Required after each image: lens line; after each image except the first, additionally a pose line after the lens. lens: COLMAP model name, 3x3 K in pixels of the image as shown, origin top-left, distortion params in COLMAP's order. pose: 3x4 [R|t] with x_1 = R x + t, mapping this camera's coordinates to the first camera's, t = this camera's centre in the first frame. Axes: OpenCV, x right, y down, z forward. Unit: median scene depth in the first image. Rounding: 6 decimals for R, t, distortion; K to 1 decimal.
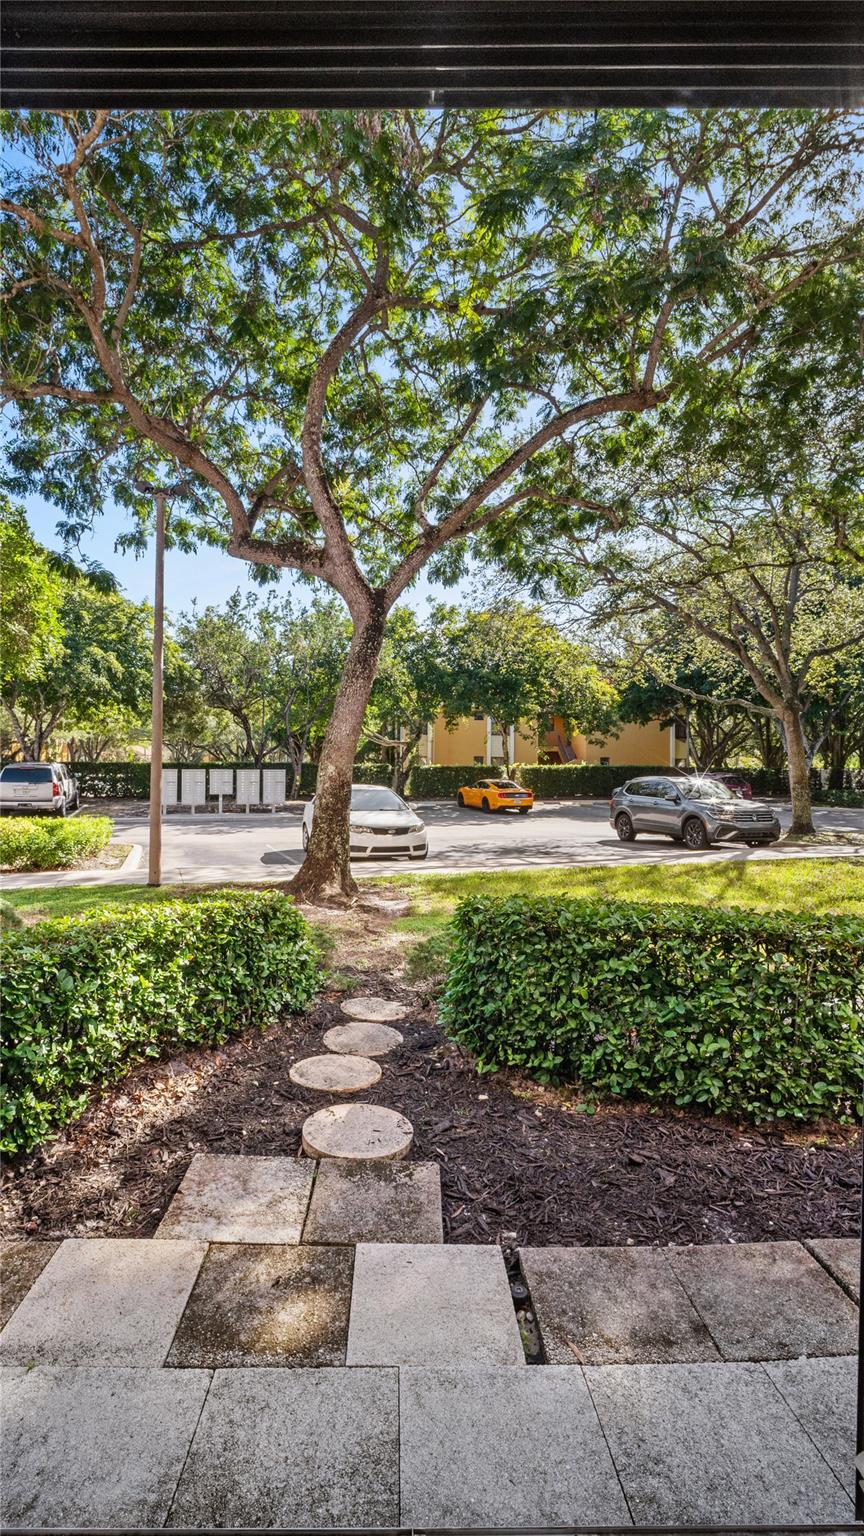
lens RADIAL K [[706.0, 0, 411.4], [0, 706.0, 772.8], [0, 0, 1]] dist [0.005371, -0.000932]
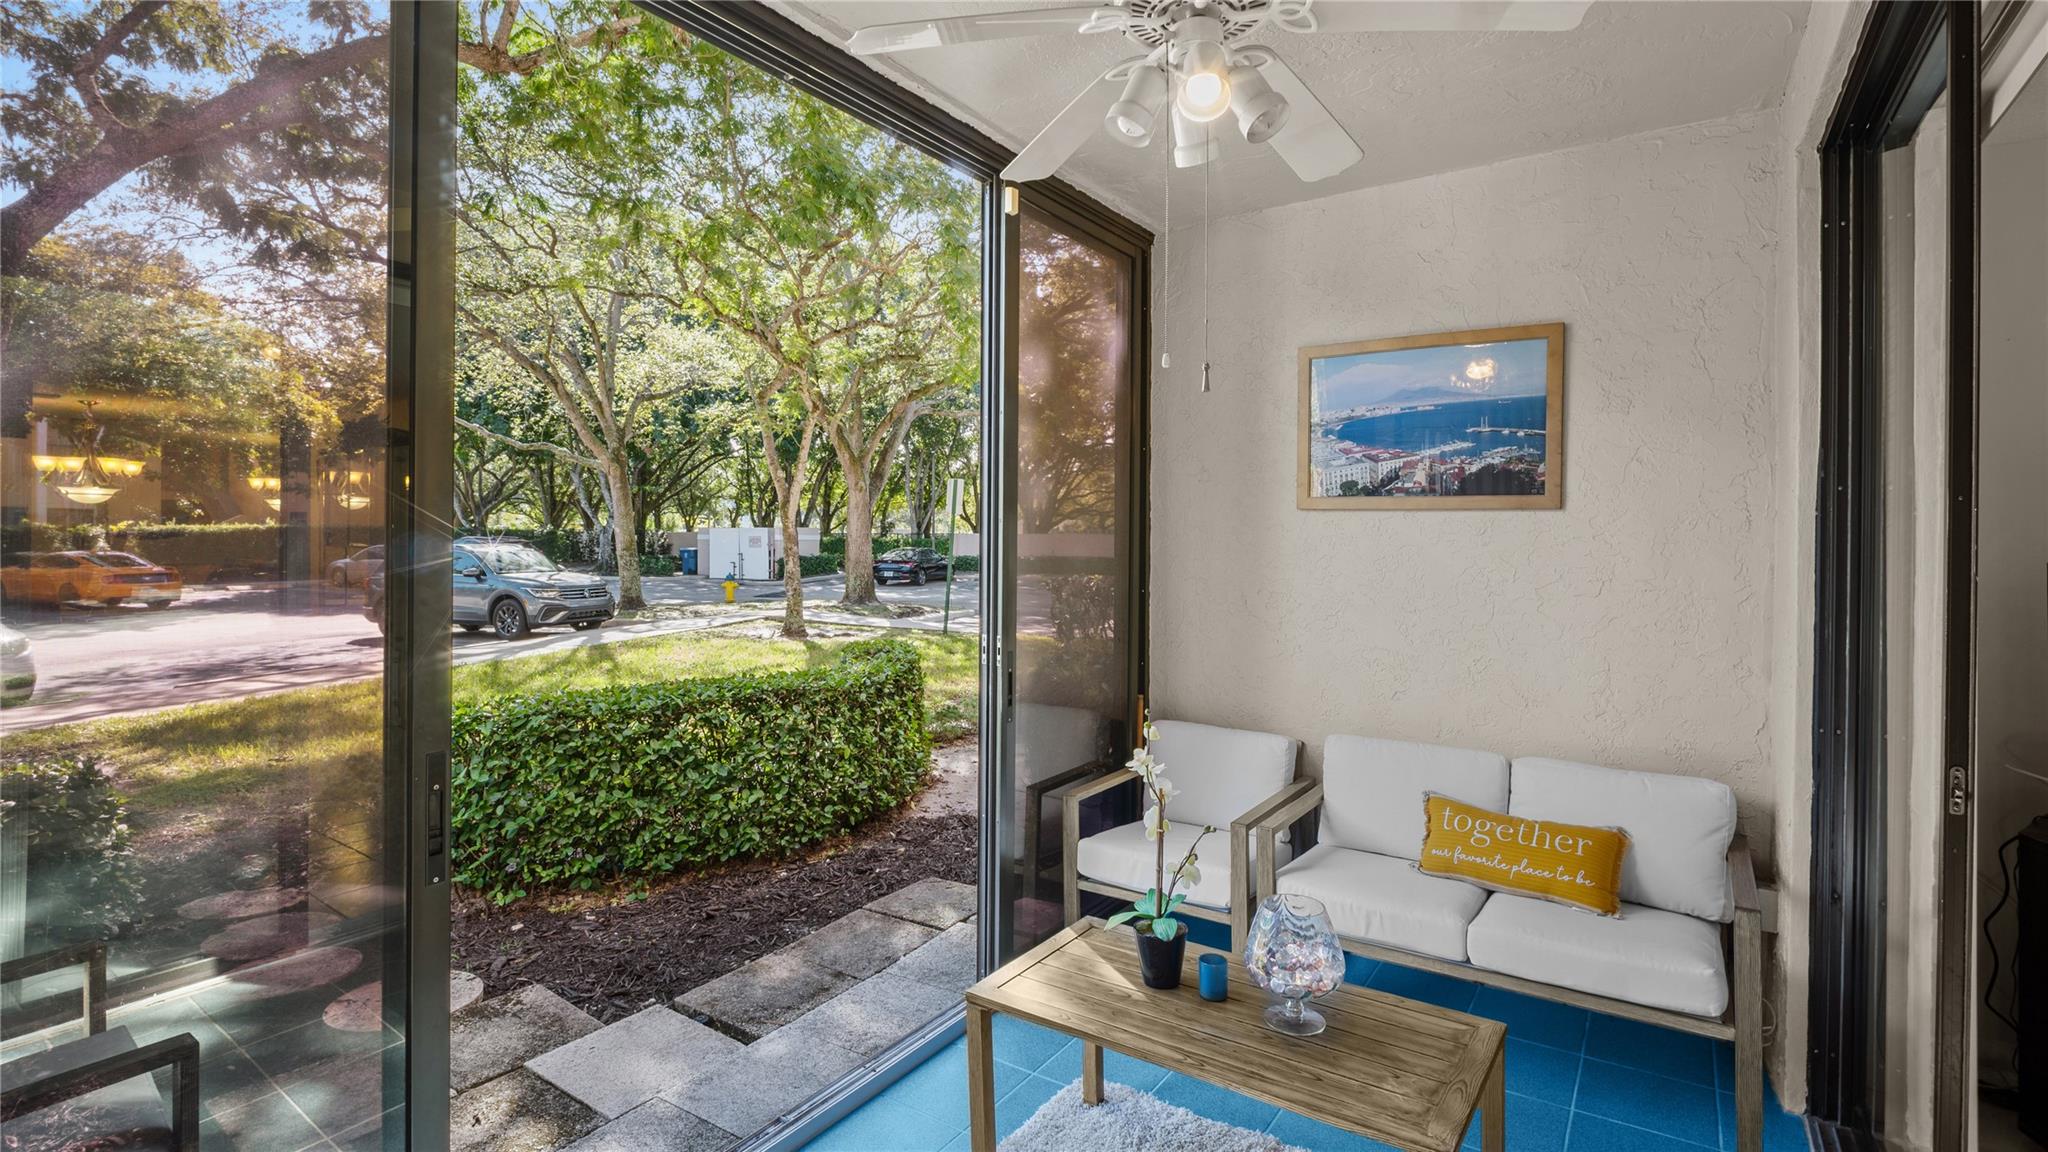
lens RADIAL K [[941.3, 0, 1016.9], [0, 941.3, 542.5], [0, 0, 1]] dist [0.005371, -0.000932]
pose [[0.582452, -0.011459, 0.812784, -0.471583], [0.003836, 0.999928, 0.011348, -0.024594], [-0.812856, -0.003492, 0.582454, -0.171445]]
